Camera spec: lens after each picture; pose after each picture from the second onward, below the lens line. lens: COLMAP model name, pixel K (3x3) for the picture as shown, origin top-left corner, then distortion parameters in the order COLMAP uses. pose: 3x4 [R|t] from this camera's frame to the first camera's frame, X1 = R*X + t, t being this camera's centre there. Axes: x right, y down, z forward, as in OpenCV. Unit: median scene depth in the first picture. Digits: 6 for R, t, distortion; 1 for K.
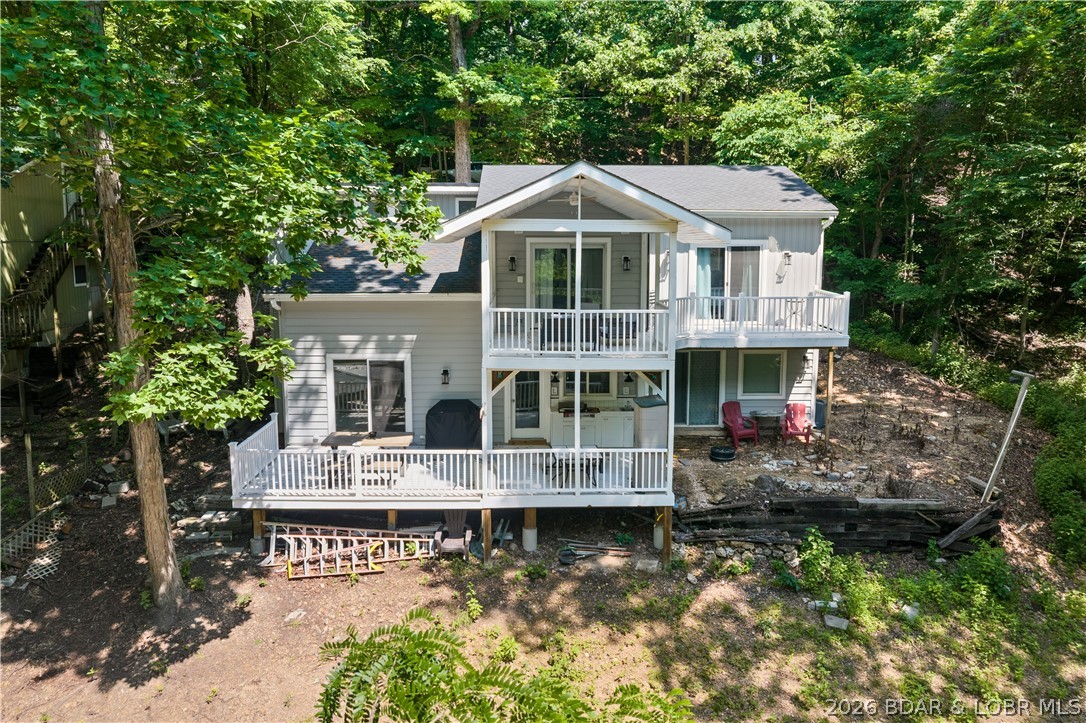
lens RADIAL K [[760.3, 0, 544.0], [0, 760.3, 350.0], [0, 0, 1]] dist [-0.070864, 0.038885]
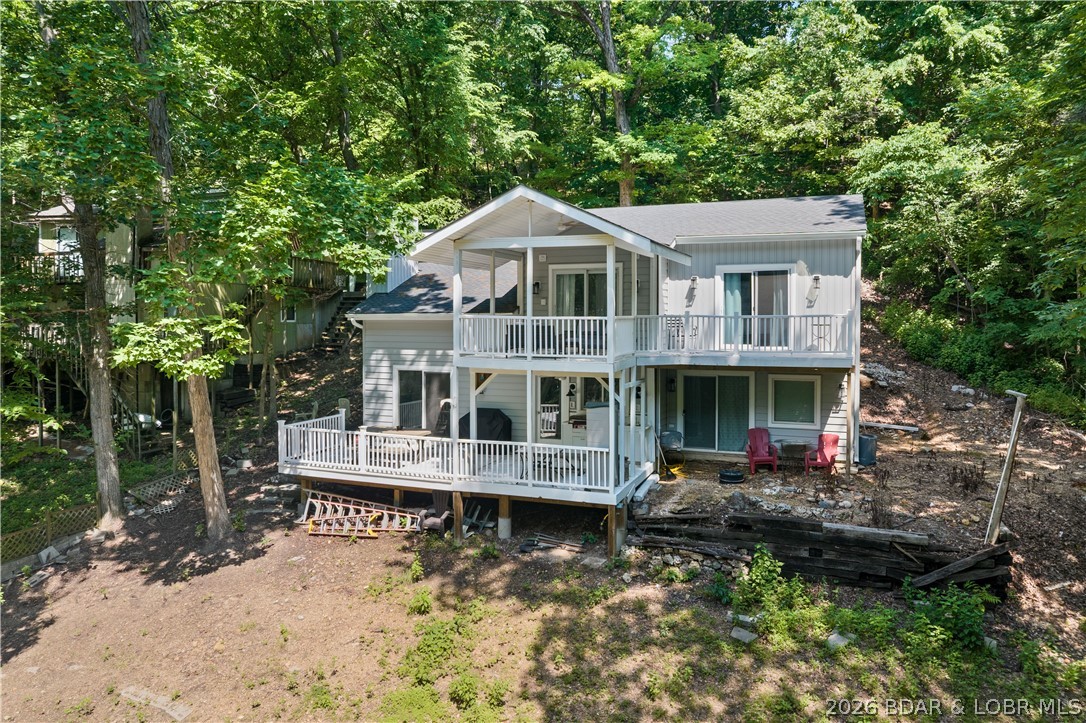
lens RADIAL K [[752.2, 0, 543.0], [0, 752.2, 361.5], [0, 0, 1]] dist [-0.048130, -0.000987]
pose [[0.923839, 0.021587, -0.382172, 0.455741], [-0.054117, 0.995746, -0.074573, 0.088266], [0.378937, 0.089575, 0.921077, -0.010619]]
